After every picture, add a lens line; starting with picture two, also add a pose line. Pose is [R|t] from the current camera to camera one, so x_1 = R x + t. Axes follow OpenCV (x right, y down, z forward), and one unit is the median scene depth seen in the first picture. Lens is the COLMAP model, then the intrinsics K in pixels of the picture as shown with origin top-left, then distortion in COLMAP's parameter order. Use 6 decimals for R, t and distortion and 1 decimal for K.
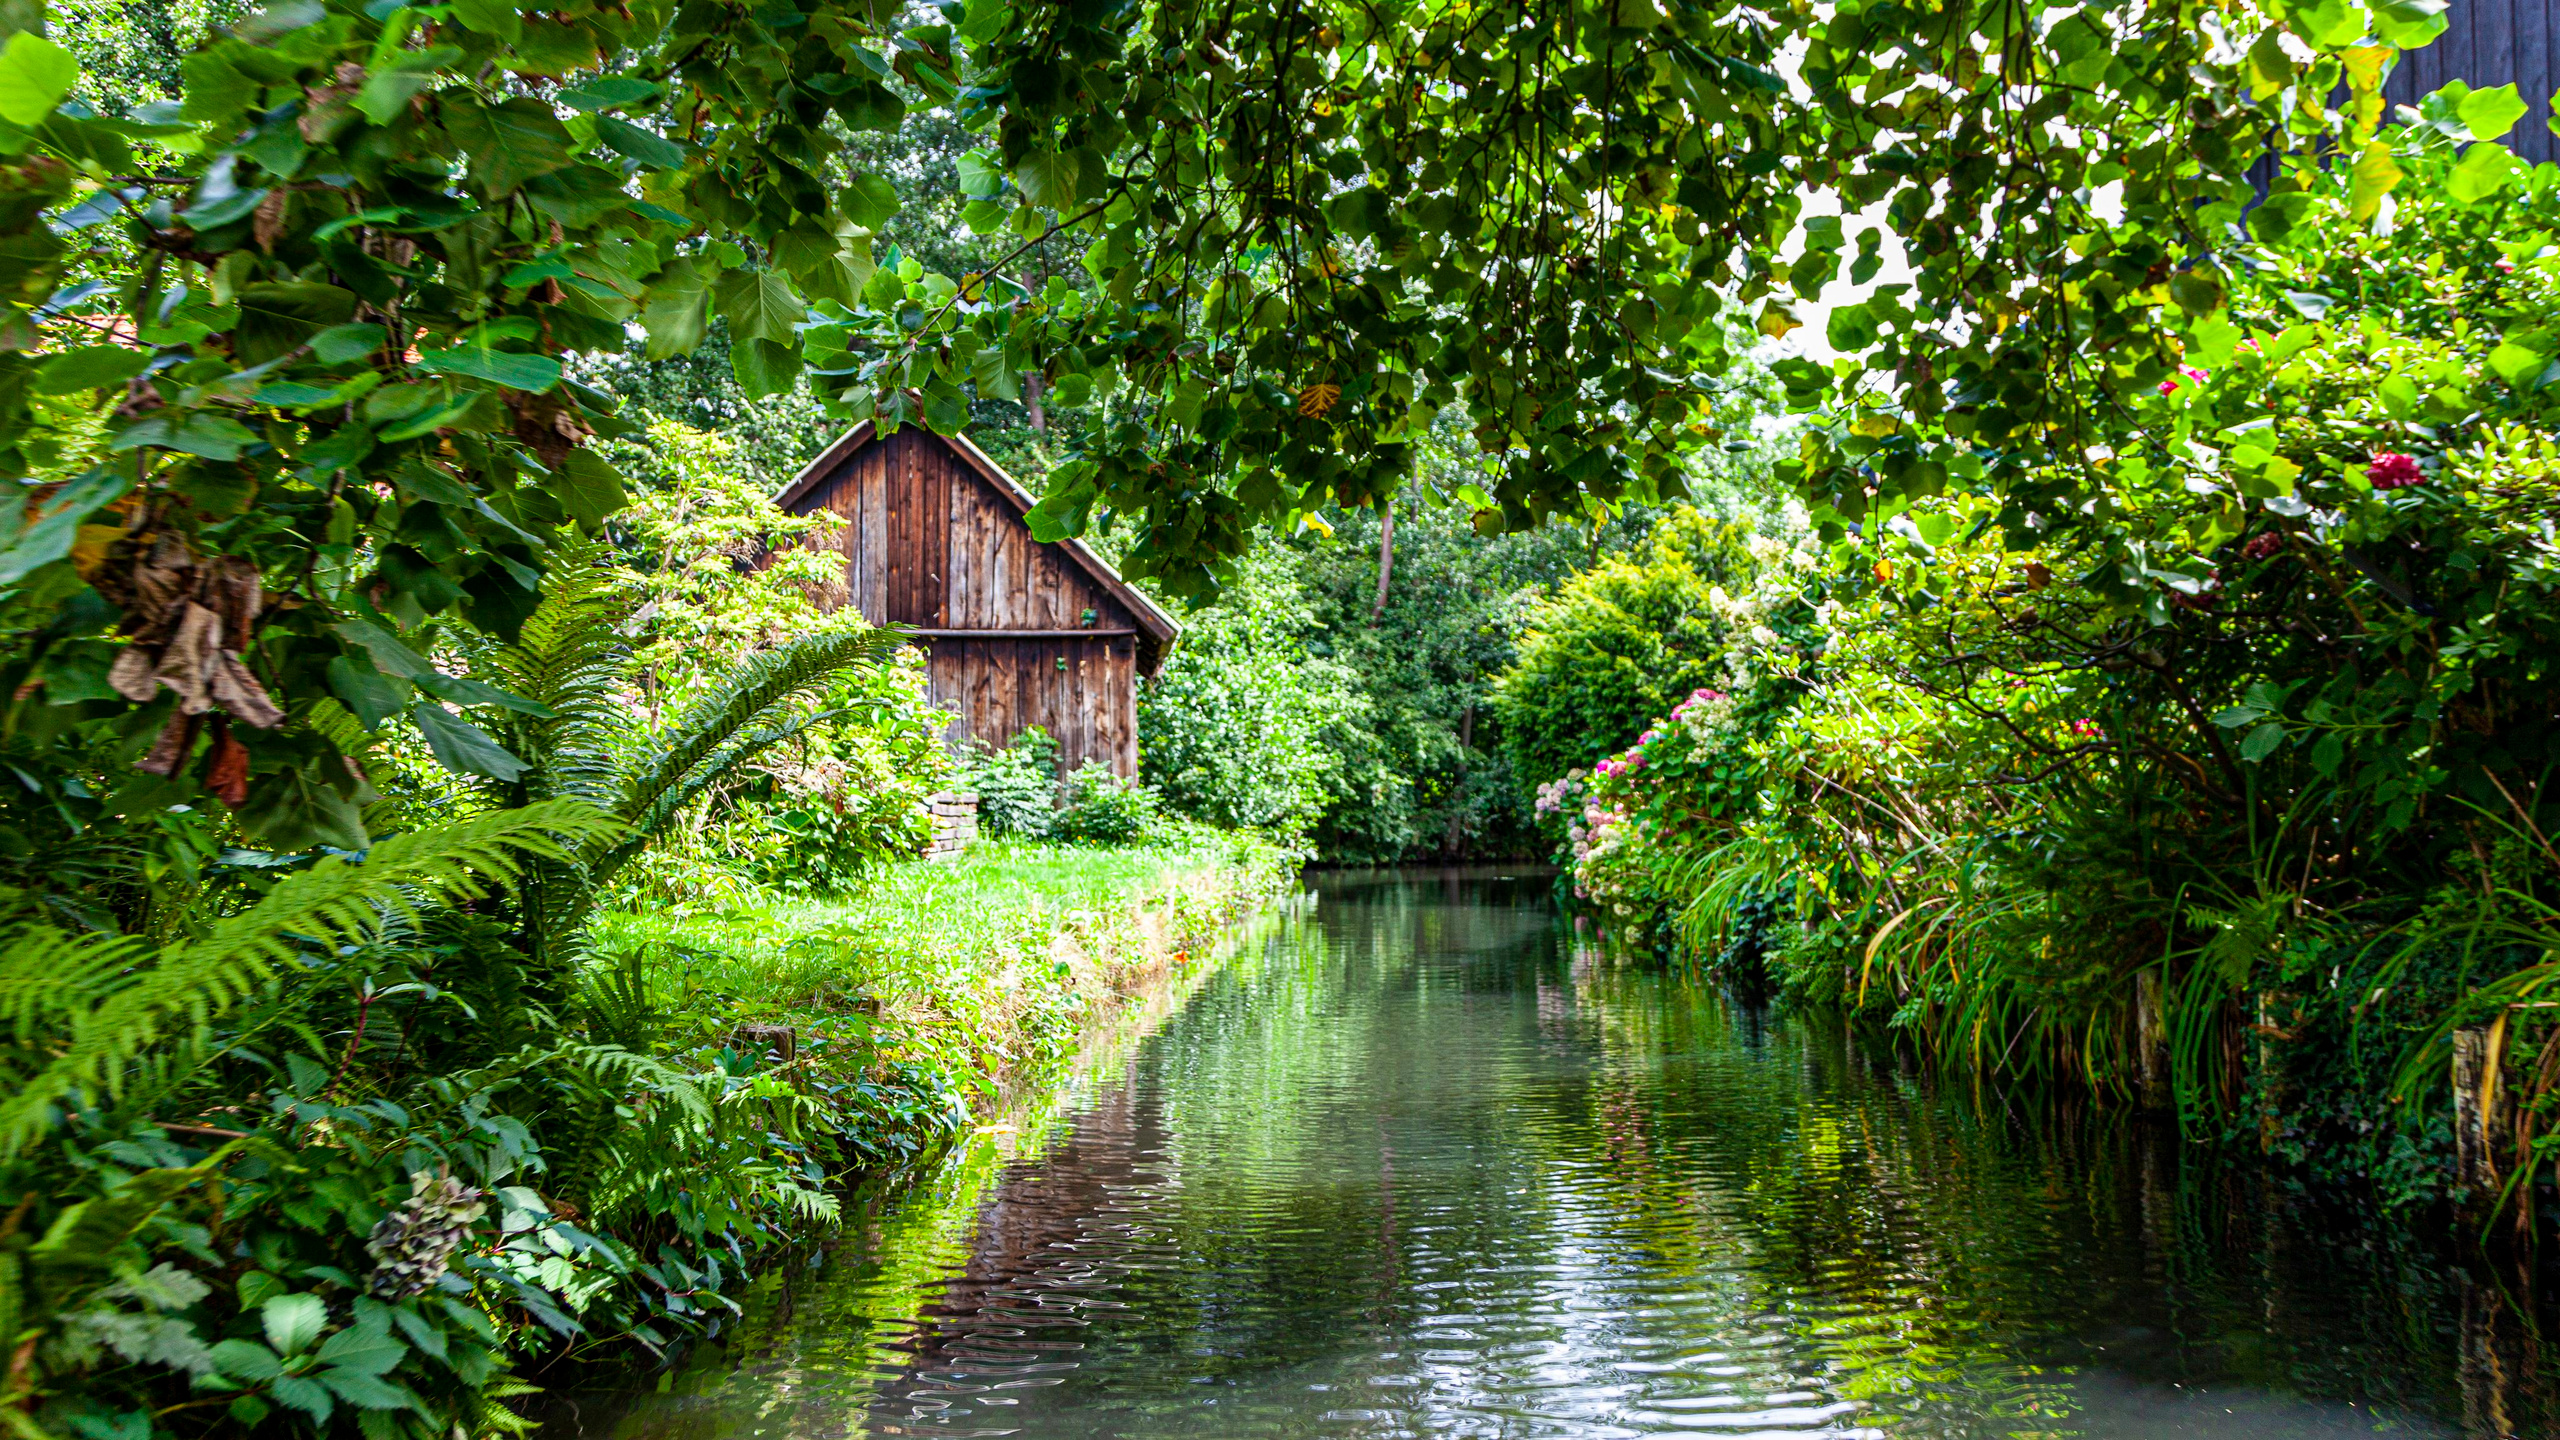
lens RADIAL K [[1831.1, 0, 1280.0], [0, 1831.1, 720.0], [0, 0, 1]] dist [0.005071, 0.004798]
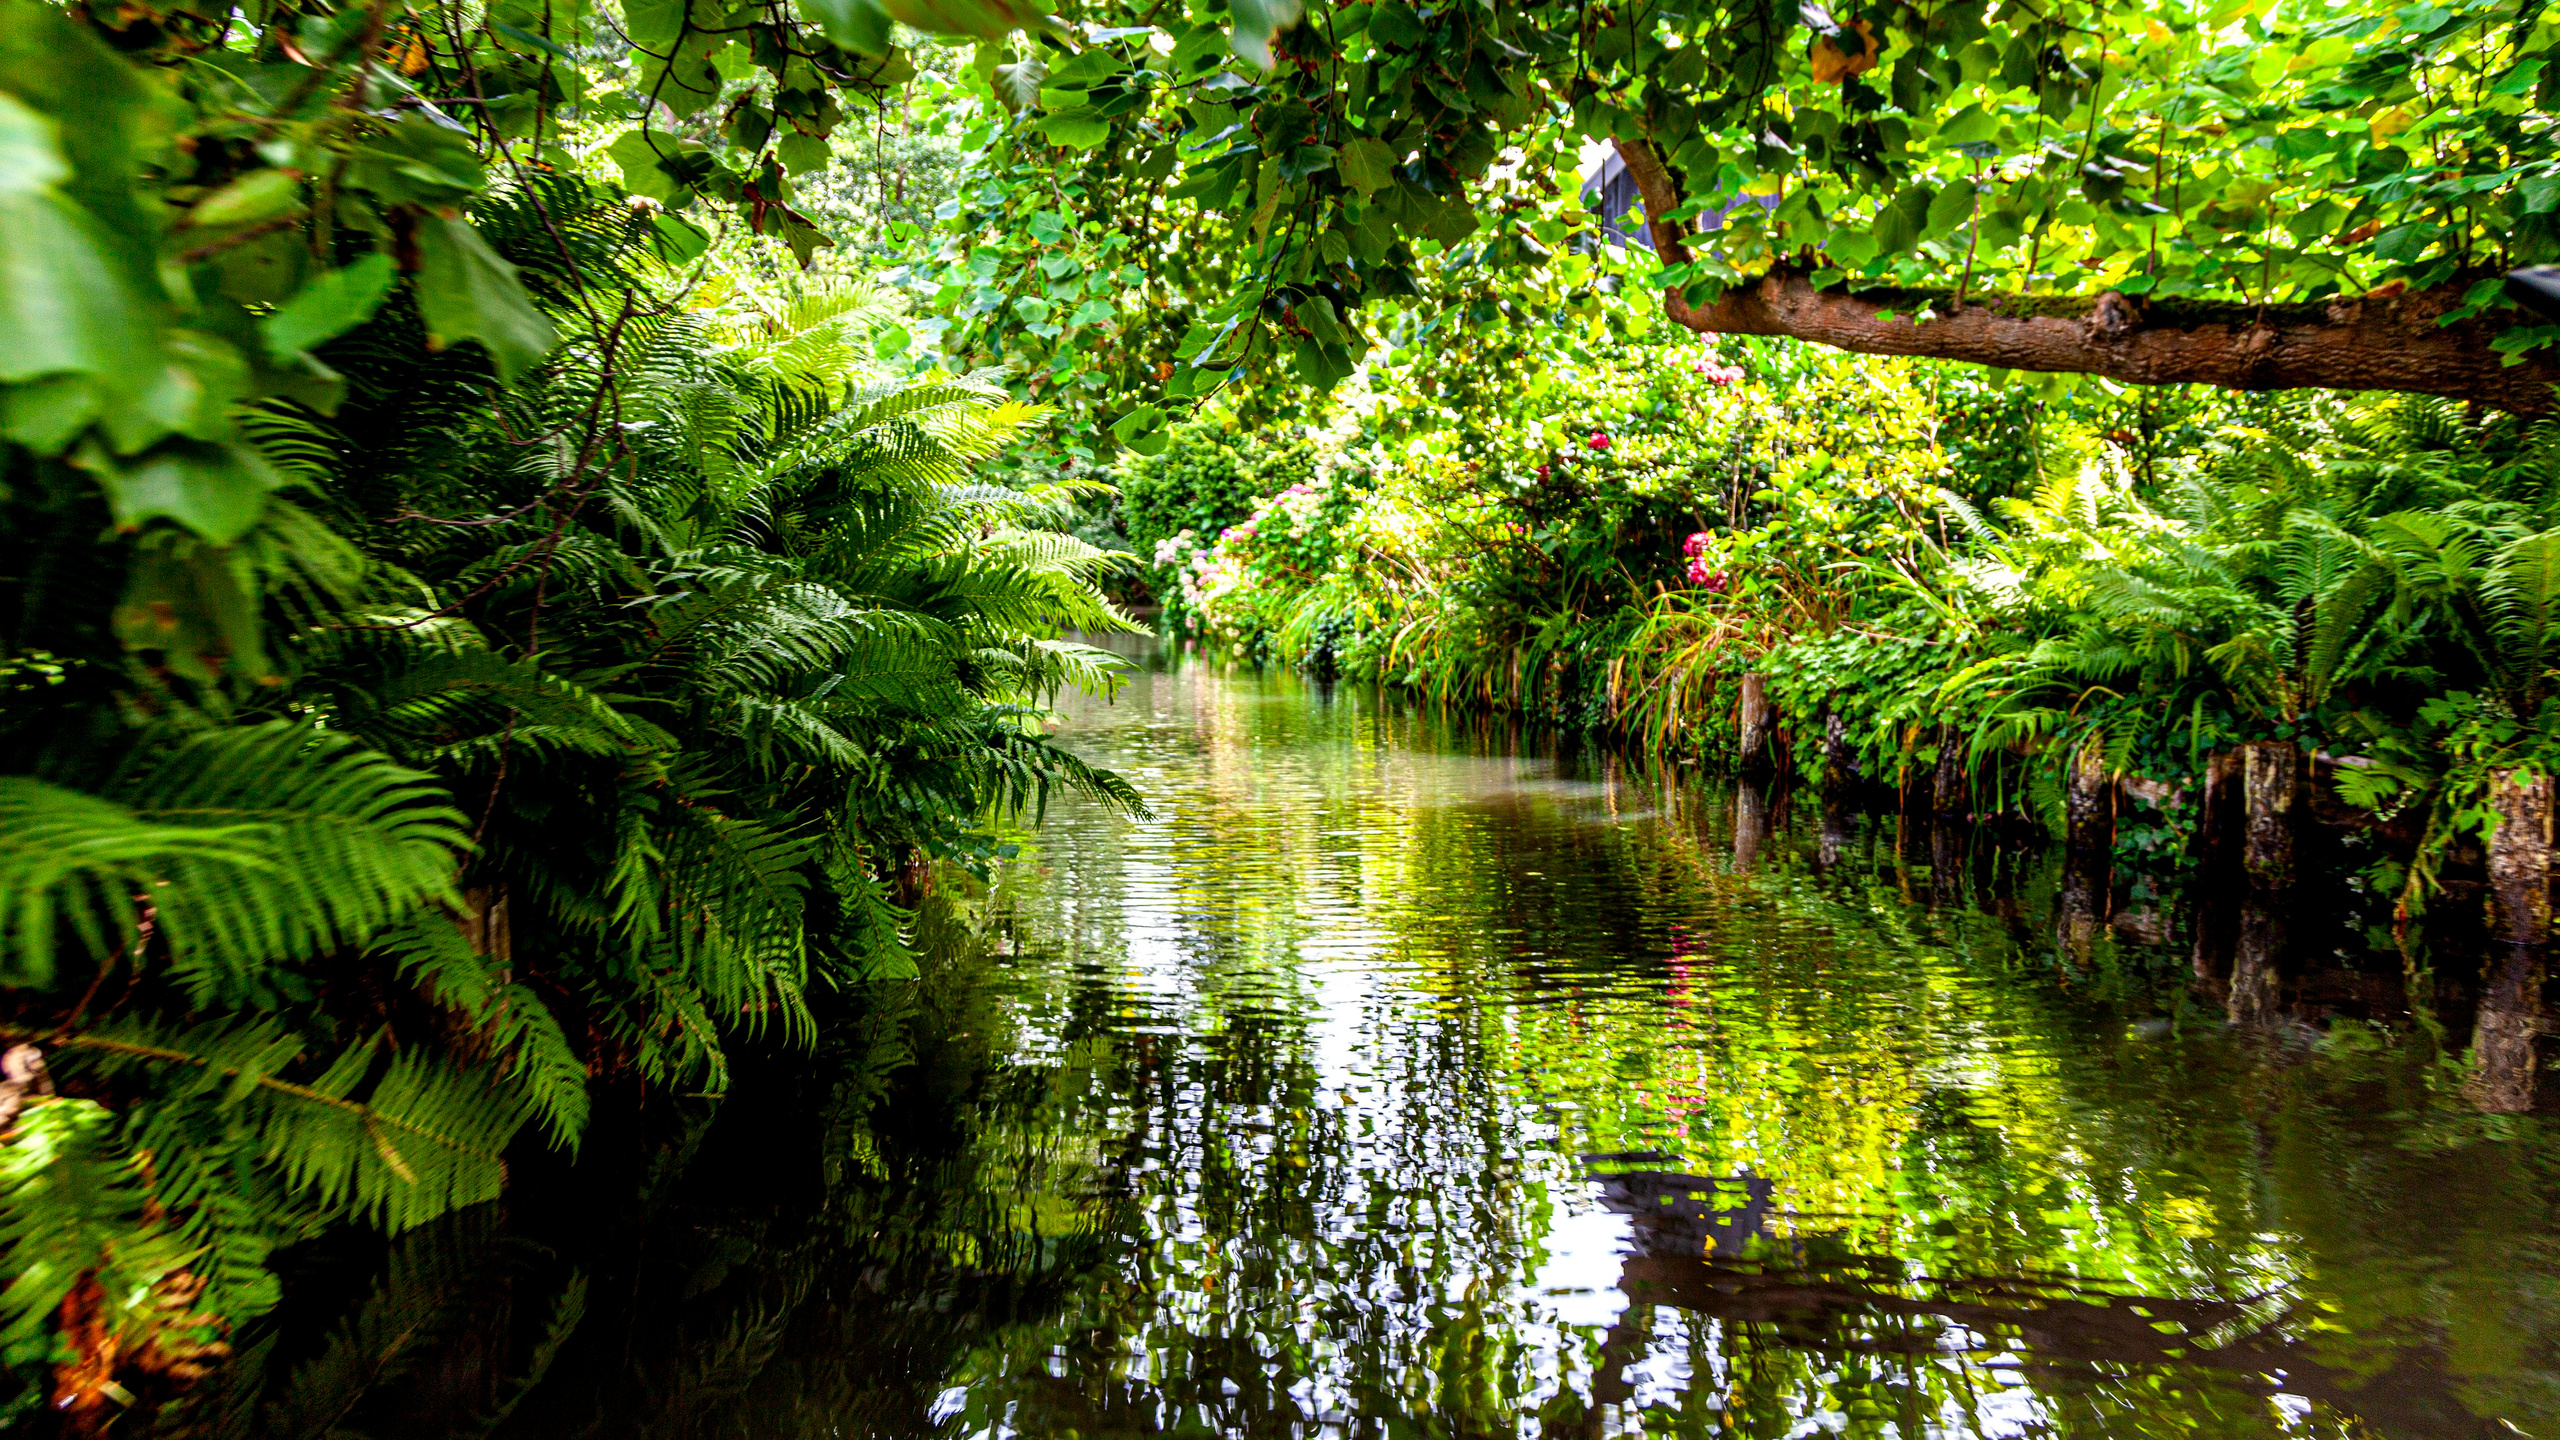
lens RADIAL K [[1854.9, 0, 1280.0], [0, 1854.9, 720.0], [0, 0, 1]] dist [0.105308, 0.000957]
pose [[0.969295, 0.000707, 0.245900, -0.200722], [-0.034464, 0.990516, 0.133002, -0.035721], [-0.243474, -0.137392, 0.960127, -0.623891]]
